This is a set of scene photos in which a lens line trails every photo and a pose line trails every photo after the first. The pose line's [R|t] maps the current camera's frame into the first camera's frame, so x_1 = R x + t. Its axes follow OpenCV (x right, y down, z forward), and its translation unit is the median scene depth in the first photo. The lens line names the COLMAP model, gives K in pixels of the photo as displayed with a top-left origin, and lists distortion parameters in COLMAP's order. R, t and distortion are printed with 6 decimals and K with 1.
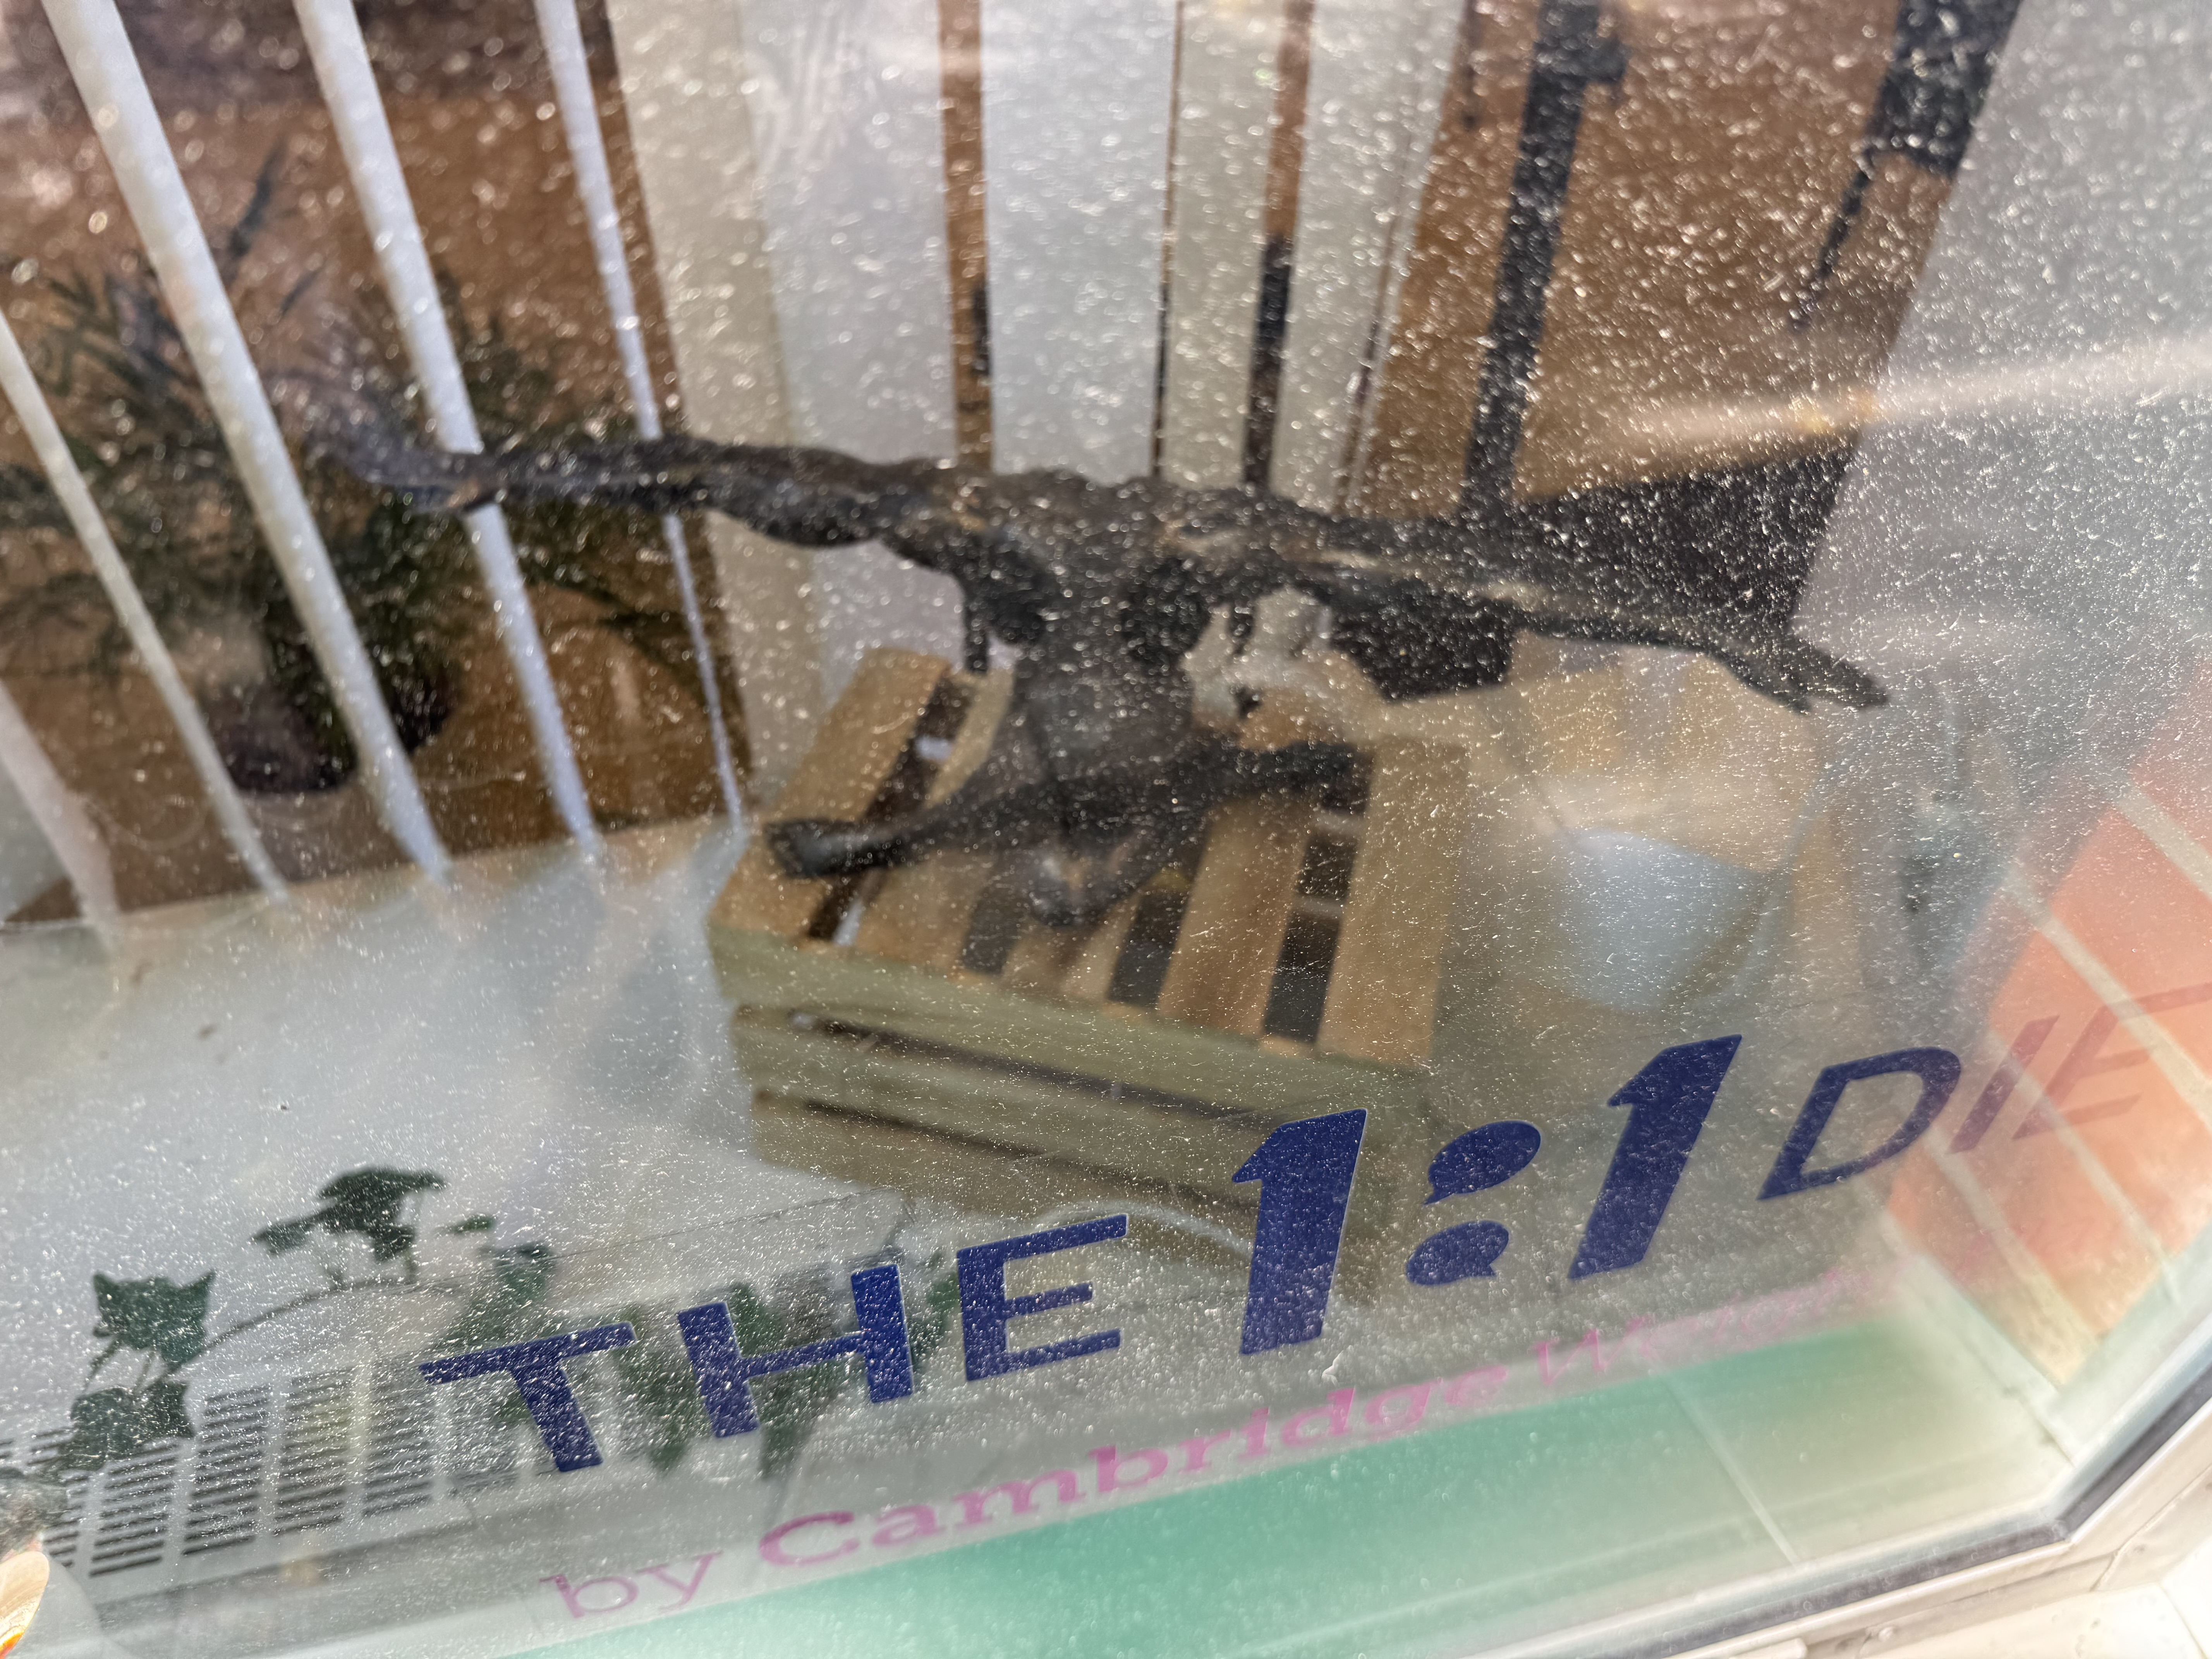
lens RADIAL K [[1577.6, 0, 1103.0], [0, 1577.6, 828.2], [0, 0, 1]] dist [0.028977, -0.037749]
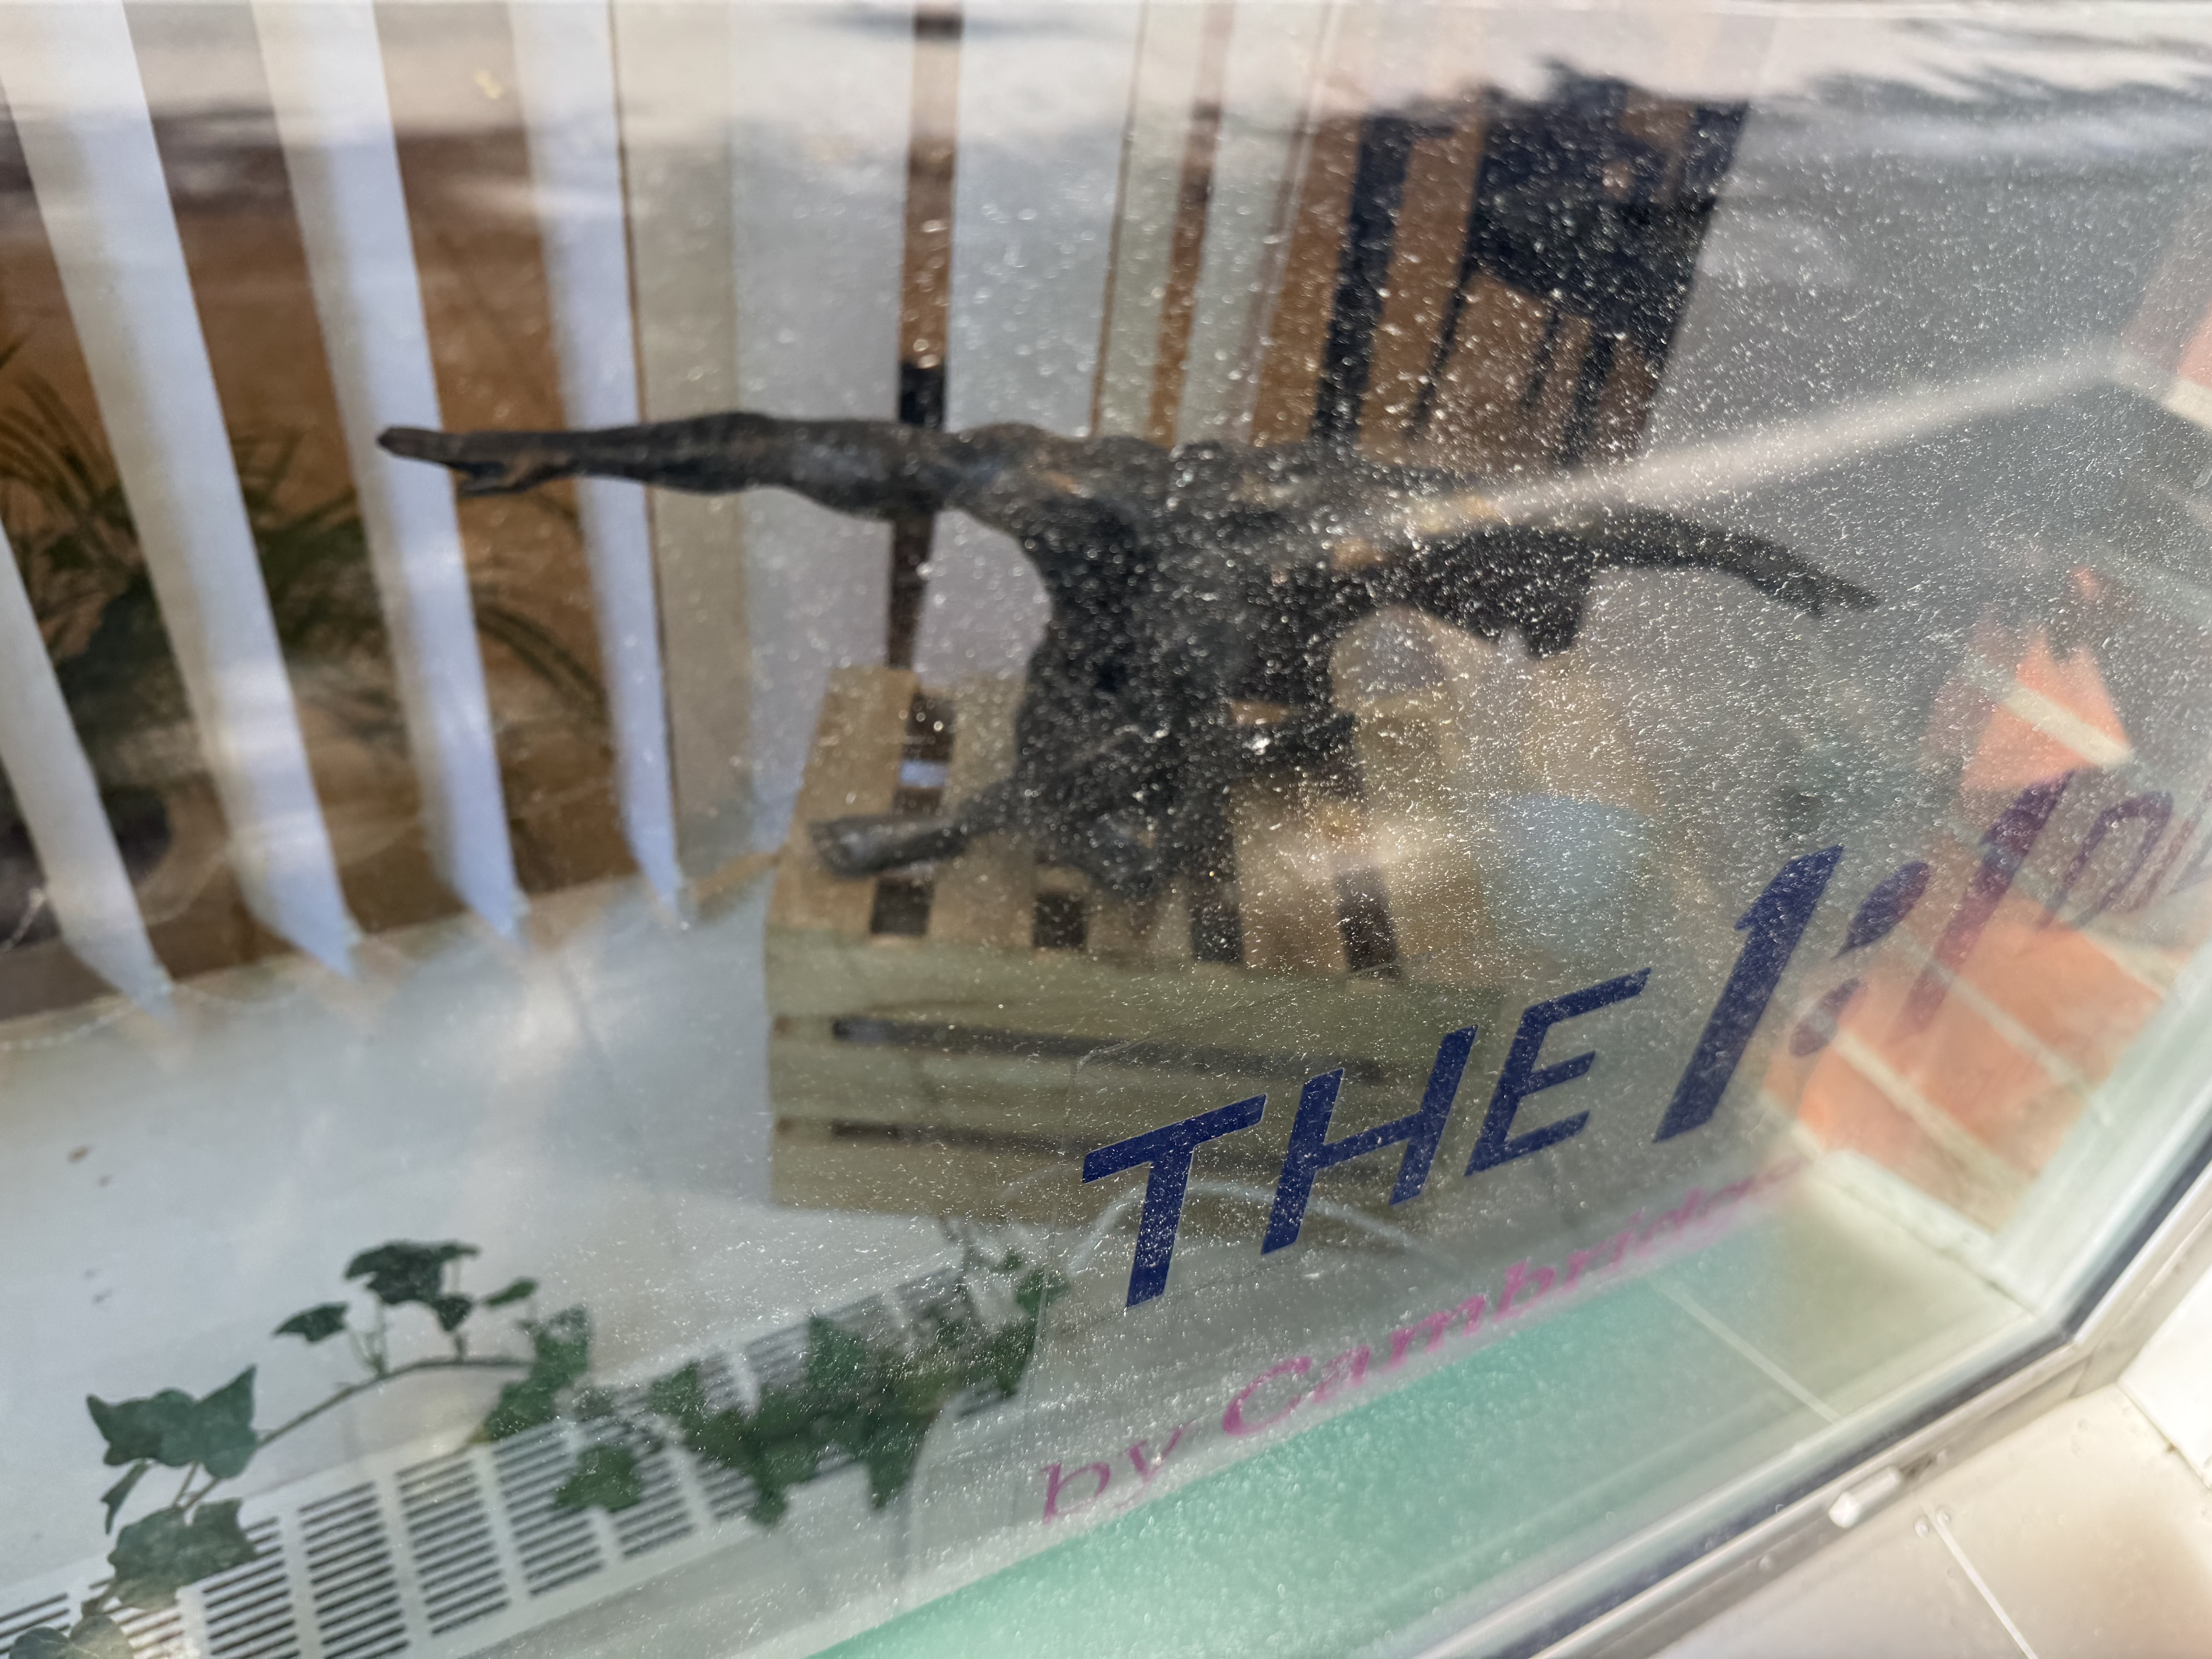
lens RADIAL K [[1577.6, 0, 1085.1], [0, 1577.6, 849.9], [0, 0, 1]] dist [0.028977, -0.037749]
pose [[0.968649, -0.080407, 0.235062, -0.285035], [0.099333, 0.992603, -0.069795, 0.099143], [-0.227711, 0.090956, 0.969471, 0.026858]]
